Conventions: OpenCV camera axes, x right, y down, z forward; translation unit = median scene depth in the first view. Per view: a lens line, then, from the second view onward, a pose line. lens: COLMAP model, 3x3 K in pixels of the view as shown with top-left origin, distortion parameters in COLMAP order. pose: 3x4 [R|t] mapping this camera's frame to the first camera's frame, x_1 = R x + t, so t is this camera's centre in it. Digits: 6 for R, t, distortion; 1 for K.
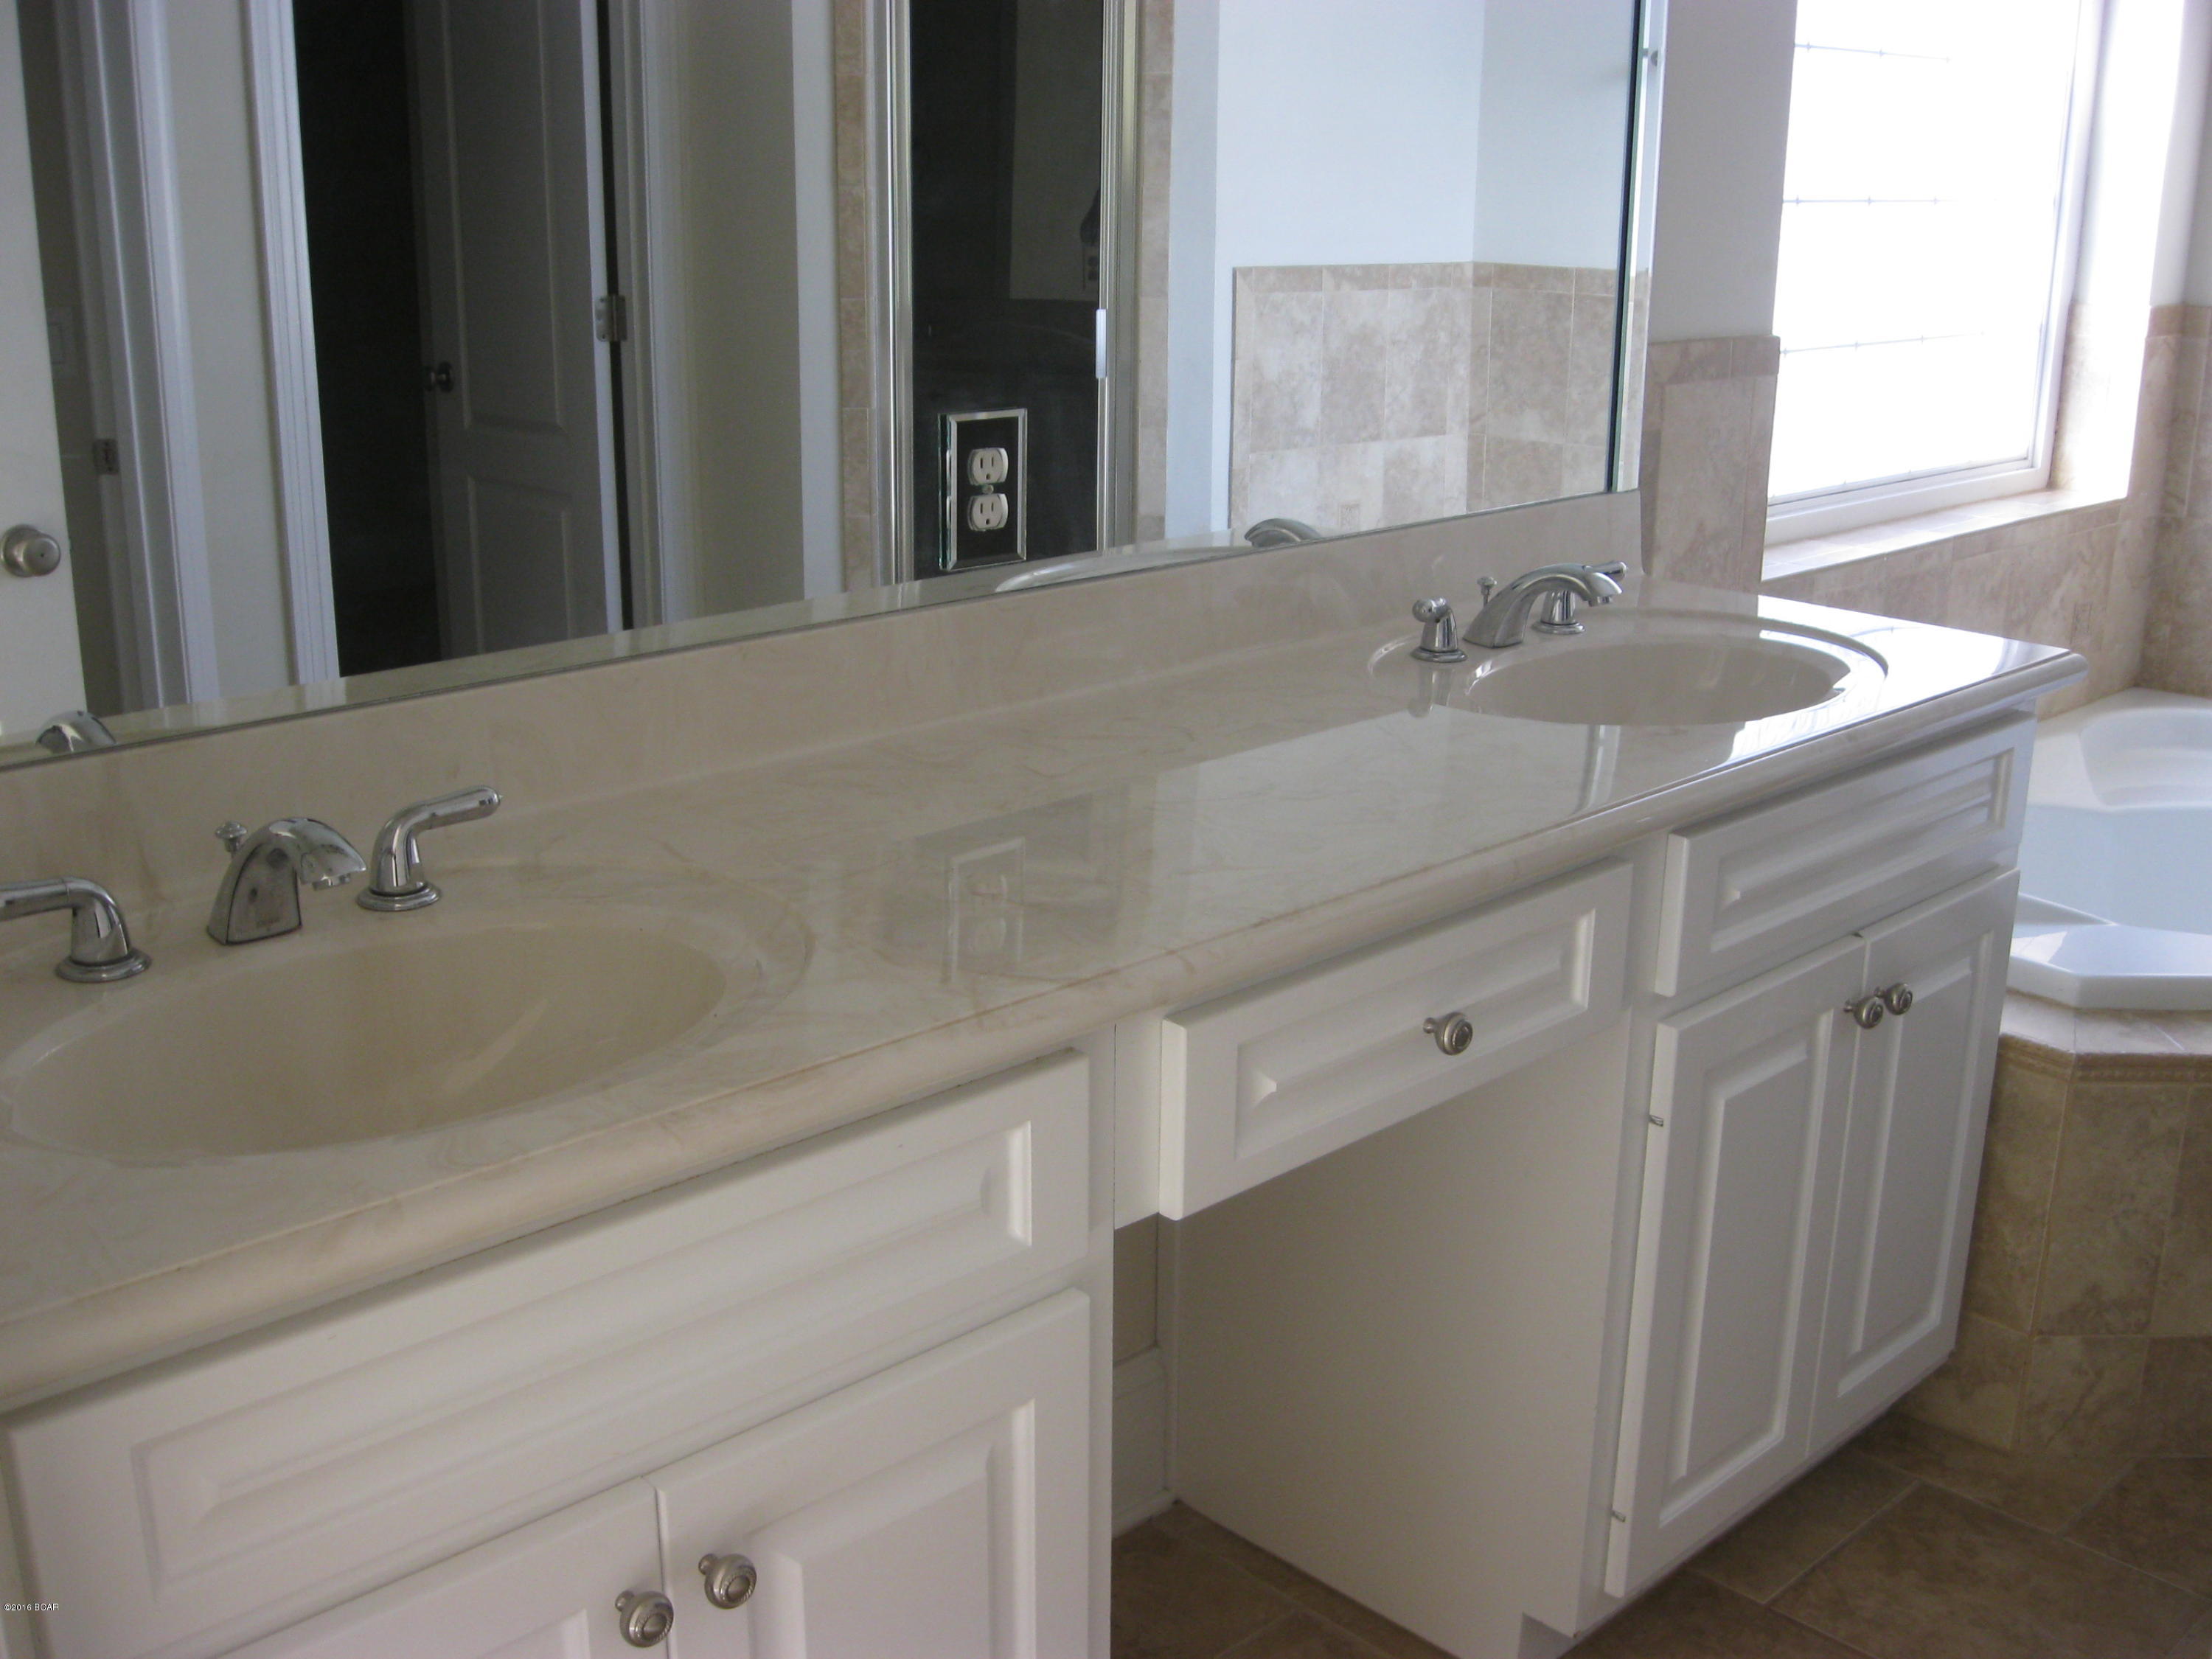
lens RADIAL K [[2252.2, 0, 1106.0], [0, 2252.2, 829.5], [0, 0, 1]] dist [-0.089479, -0.013676]
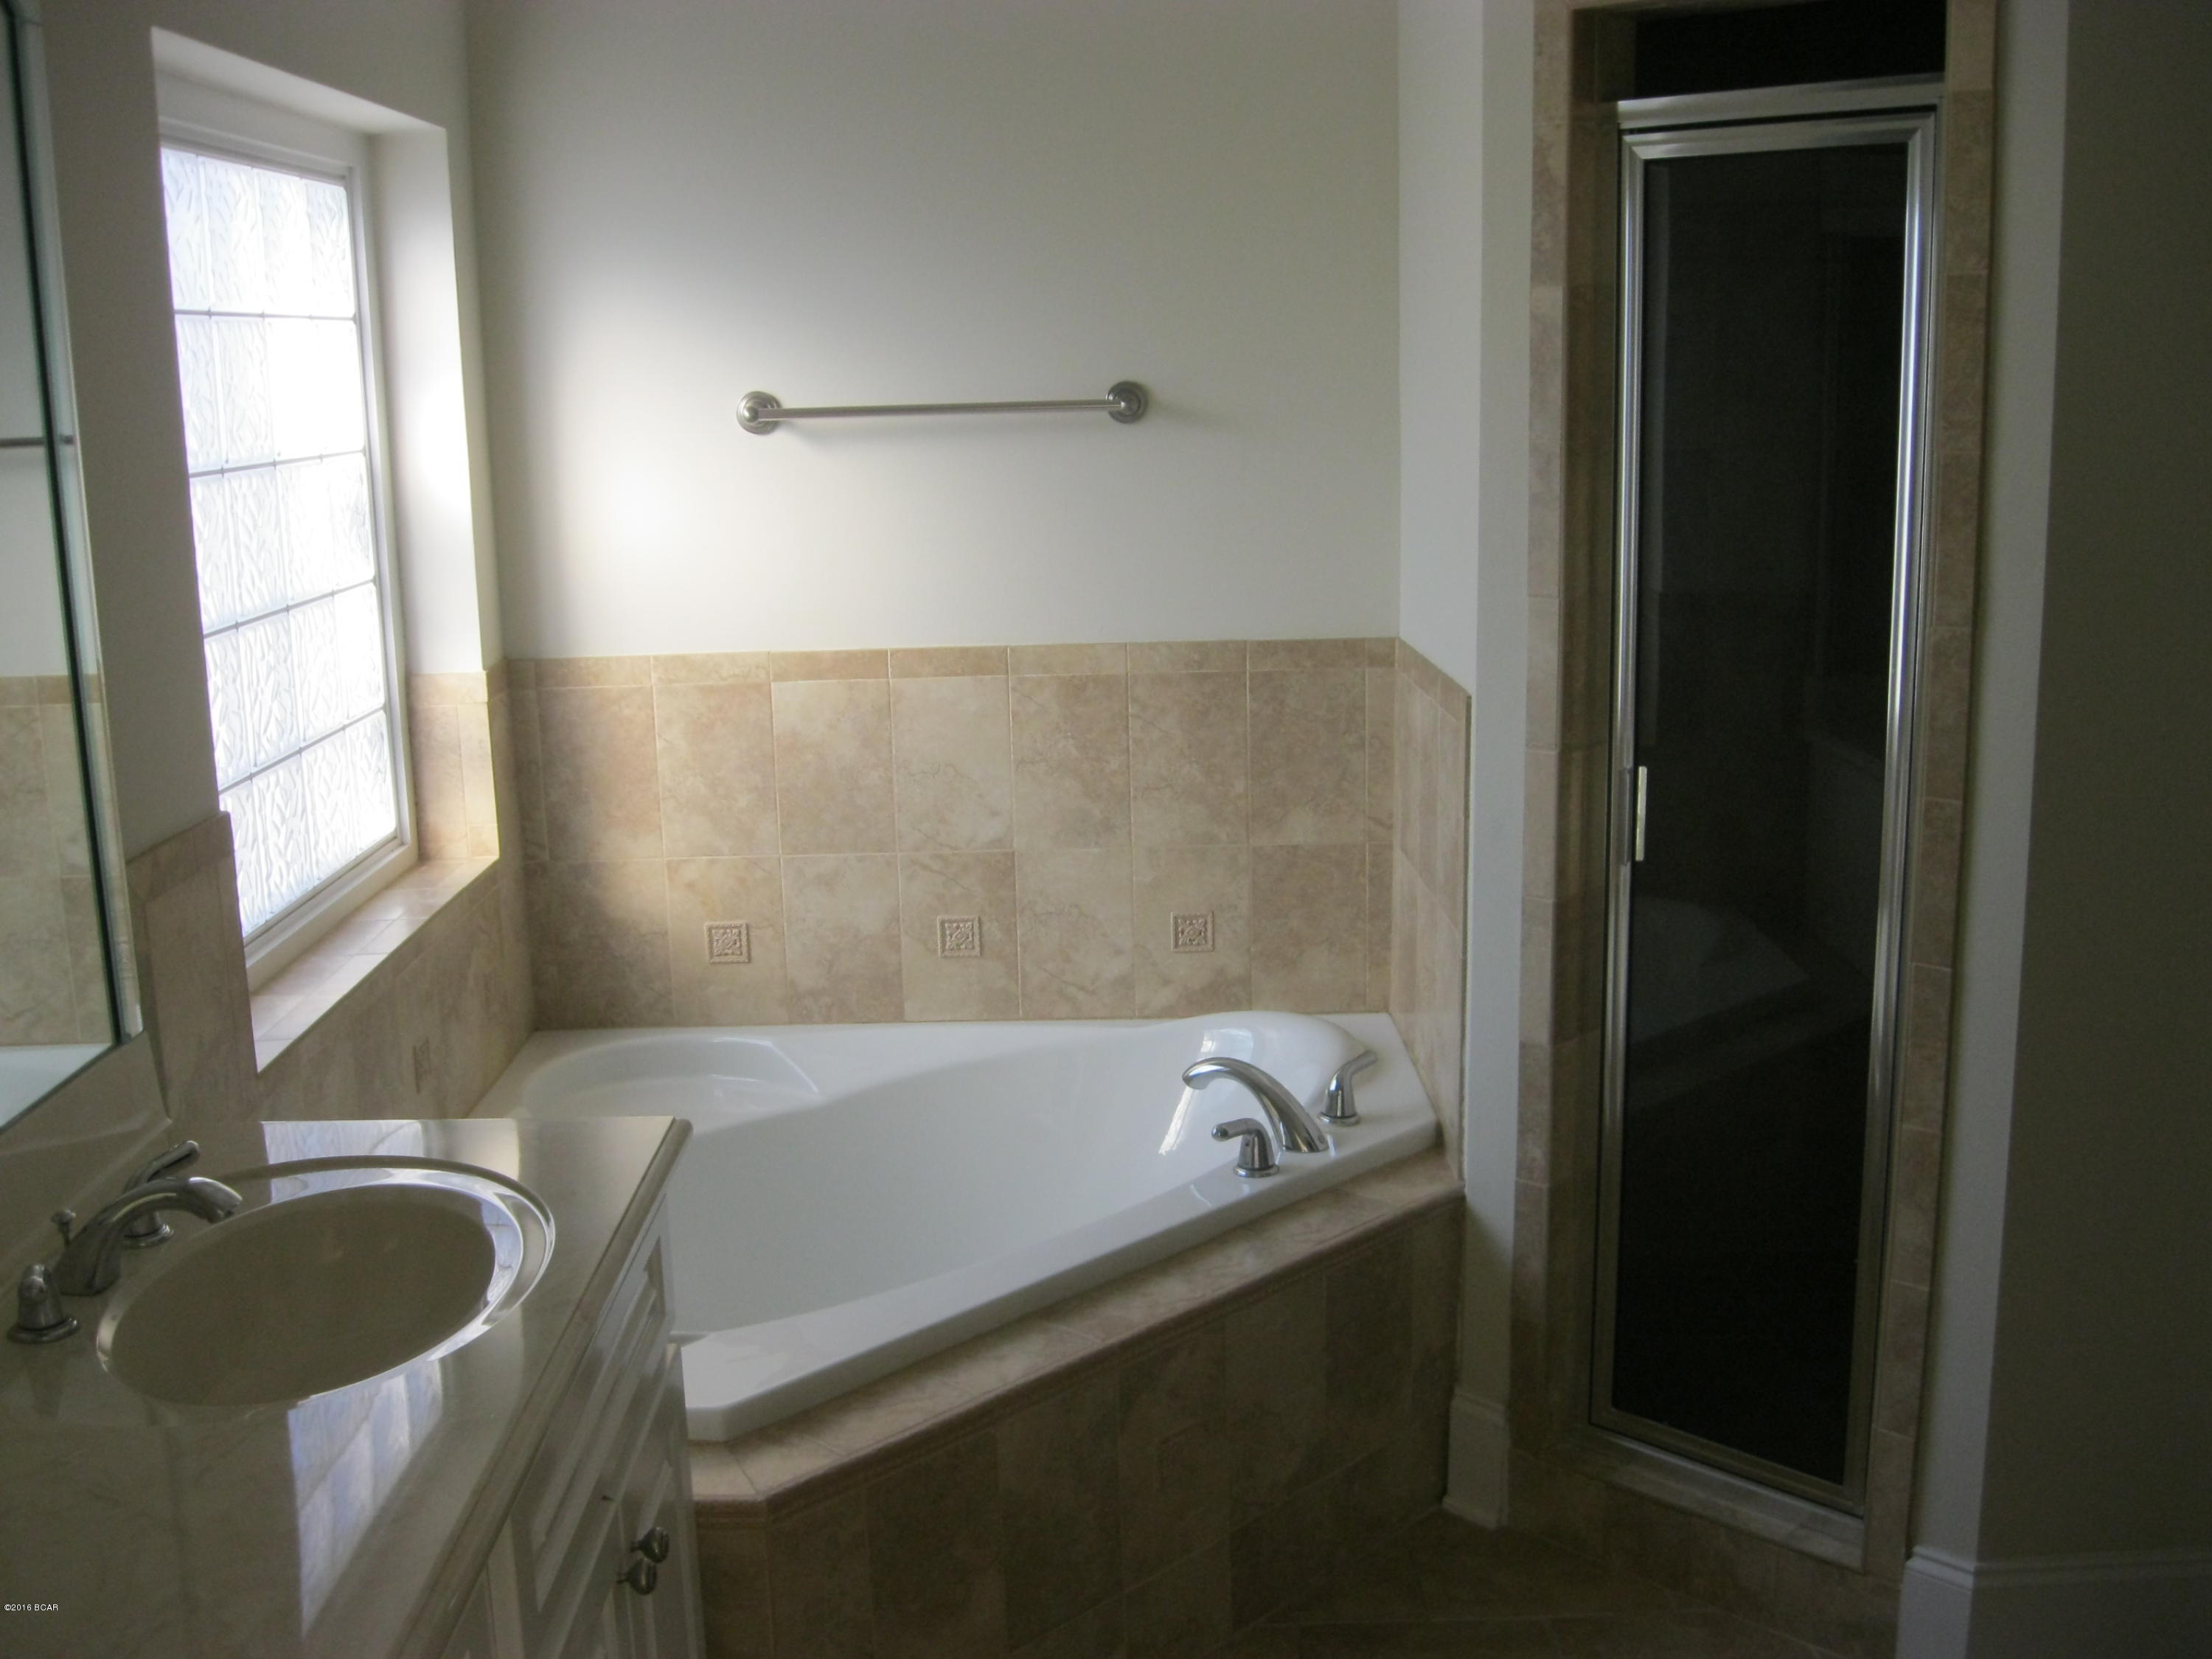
lens RADIAL K [[2252.2, 0, 1106.0], [0, 2252.2, 829.5], [0, 0, 1]] dist [-0.089479, -0.013676]
pose [[0.678719, -0.169161, 0.714651, -0.102123], [0.239597, 0.970870, 0.002260, -0.131913], [-0.694215, 0.169694, 0.699478, 0.120849]]
